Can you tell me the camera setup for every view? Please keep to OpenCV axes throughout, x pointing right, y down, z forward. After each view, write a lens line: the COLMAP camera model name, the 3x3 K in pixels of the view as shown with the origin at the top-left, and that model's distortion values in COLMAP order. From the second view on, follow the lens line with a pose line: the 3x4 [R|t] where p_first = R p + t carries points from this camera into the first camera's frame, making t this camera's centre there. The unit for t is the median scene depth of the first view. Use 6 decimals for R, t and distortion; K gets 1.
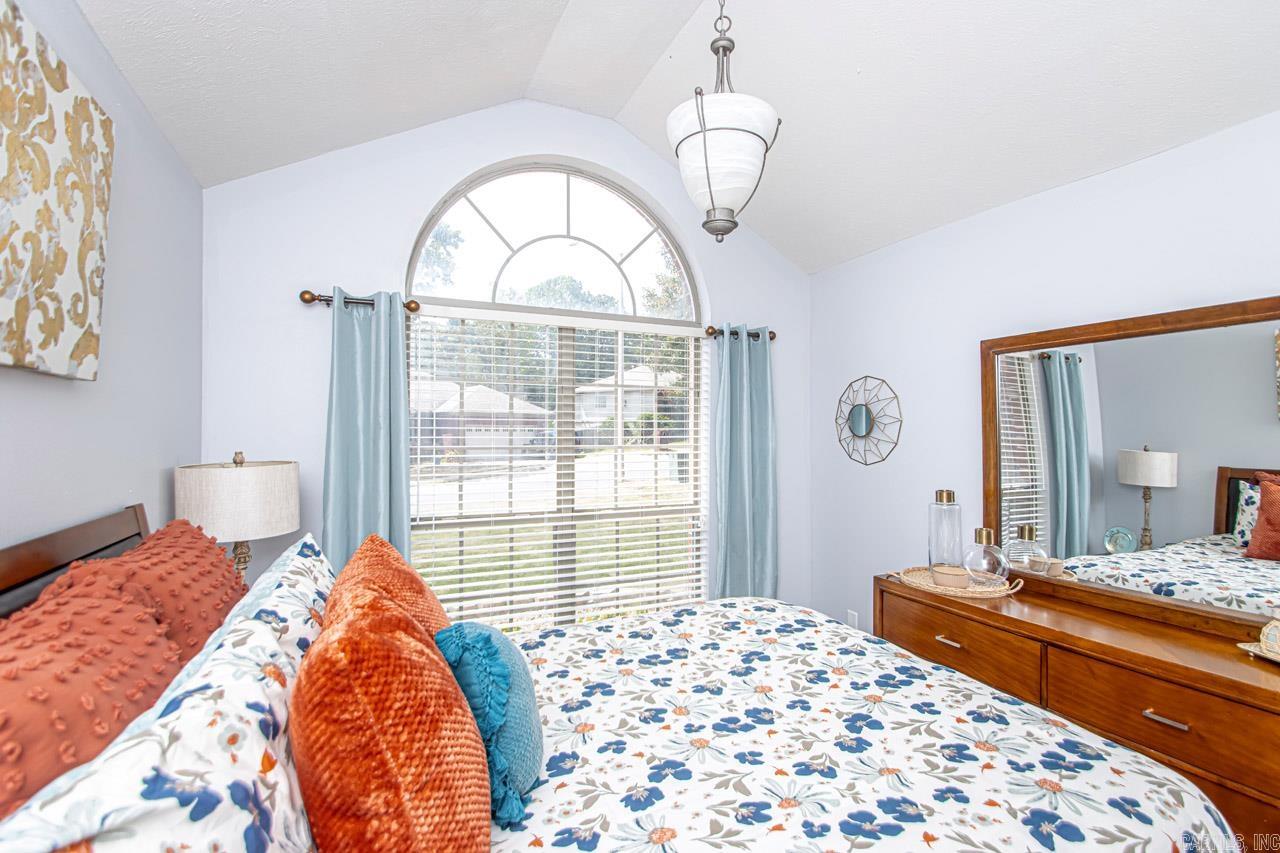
lens RADIAL K [[595.5, 0, 653.6], [0, 595.5, 424.7], [0, 0, 1]] dist [0.000440, -0.000825]
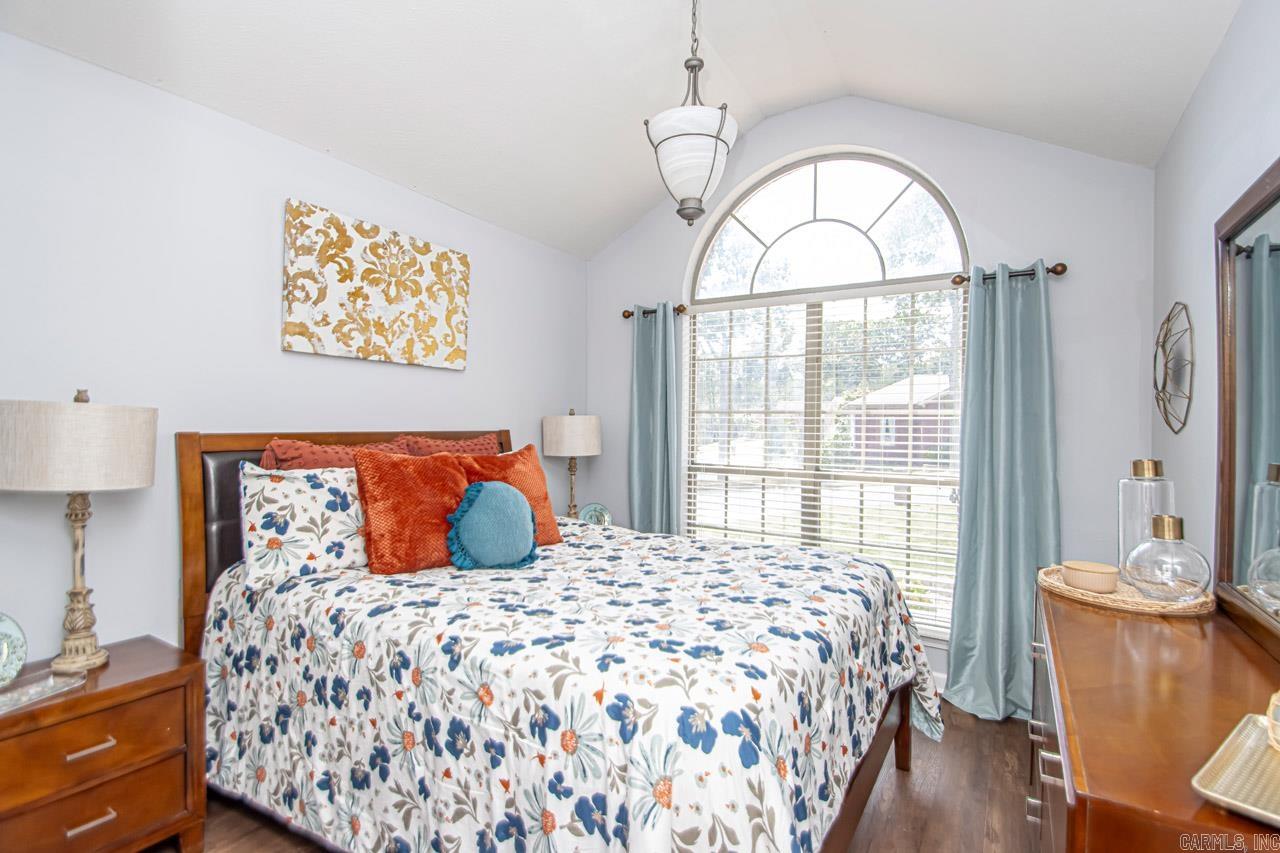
lens RADIAL K [[595.5, 0, 653.6], [0, 595.5, 424.7], [0, 0, 1]] dist [0.000440, -0.000825]
pose [[0.570677, 0.003888, -0.821165, 1.376280], [0.002251, 0.999978, 0.006300, 0.124369], [0.821171, -0.005444, 0.570656, 0.291562]]
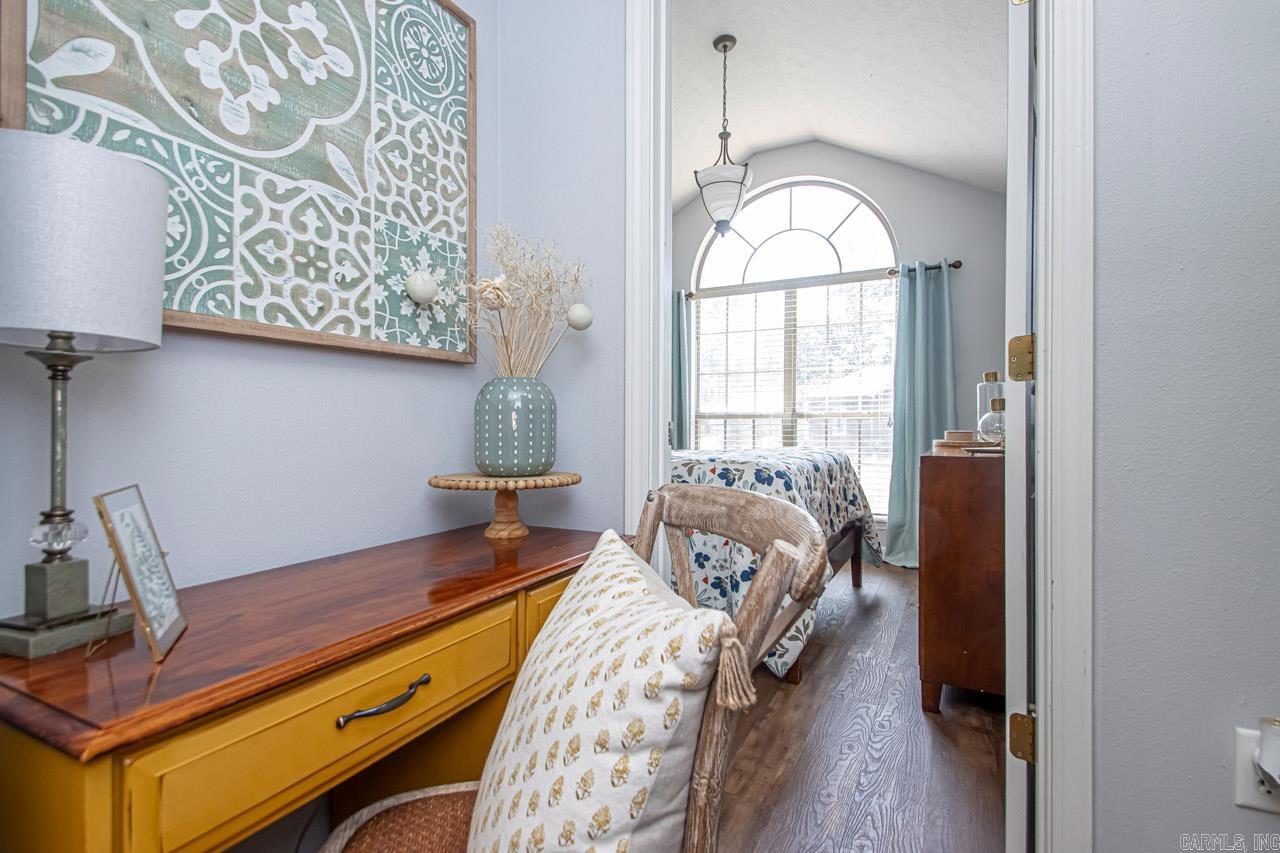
lens RADIAL K [[599.0, 0, 639.9], [0, 599.0, 429.1], [0, 0, 1]] dist [0.021778, -0.000624]
pose [[0.615134, 0.002836, -0.788417, 1.915710], [0.015525, 0.999756, 0.015709, 0.369394], [0.788270, -0.021904, 0.614940, -0.573313]]
